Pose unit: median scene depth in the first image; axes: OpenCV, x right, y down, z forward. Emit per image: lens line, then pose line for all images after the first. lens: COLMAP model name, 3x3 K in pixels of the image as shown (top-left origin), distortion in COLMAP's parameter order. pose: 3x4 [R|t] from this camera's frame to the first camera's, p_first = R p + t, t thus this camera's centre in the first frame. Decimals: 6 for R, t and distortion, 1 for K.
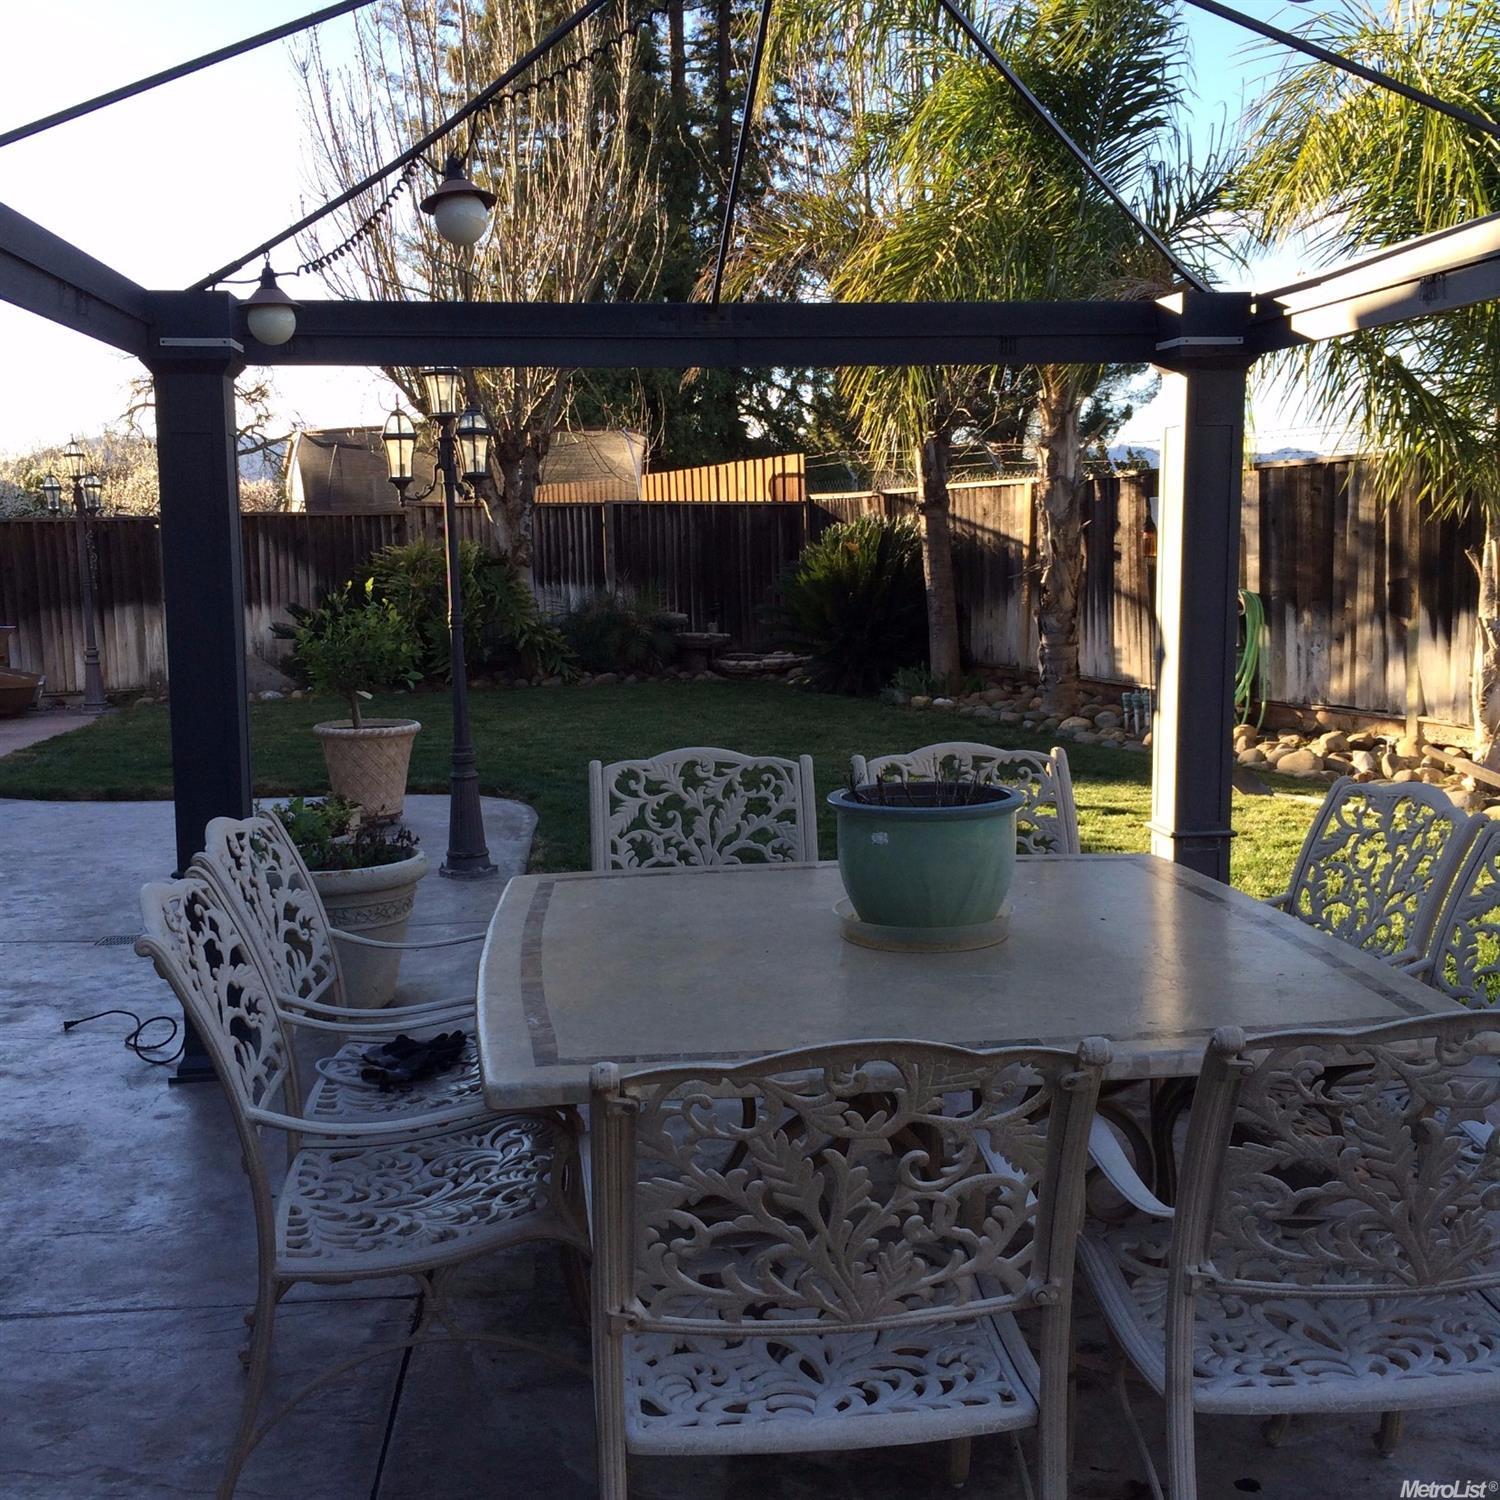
lens RADIAL K [[1756.6, 0, 744.7], [0, 1756.6, 754.8], [0, 0, 1]] dist [0.058419, 0.000000]
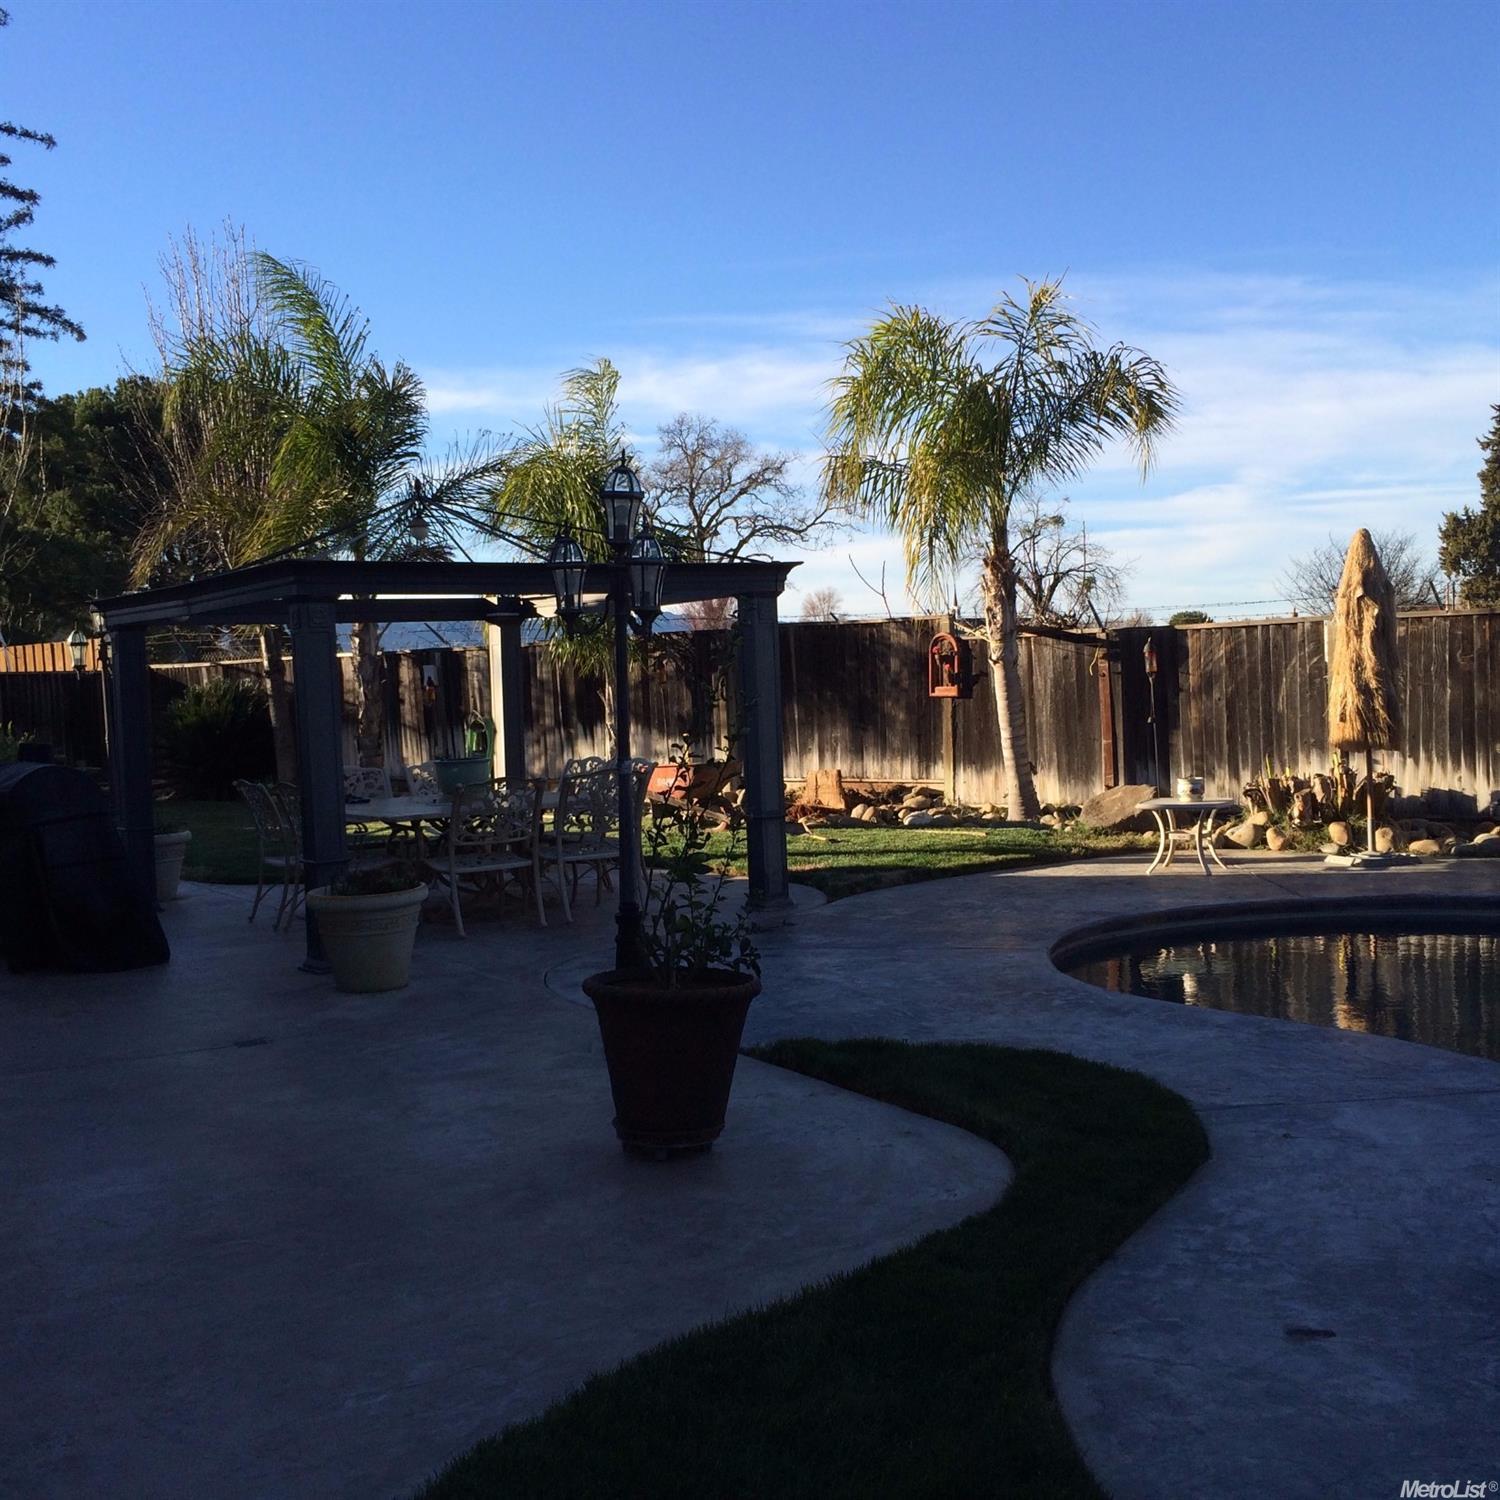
lens RADIAL K [[1756.6, 0, 755.9], [0, 1756.6, 744.6], [0, 0, 1]] dist [0.058419, 0.000000]
pose [[0.887826, -0.037714, 0.458631, -0.254976], [0.080990, 0.993885, -0.075053, 0.078825], [-0.452995, 0.103779, 0.885452, -0.611043]]
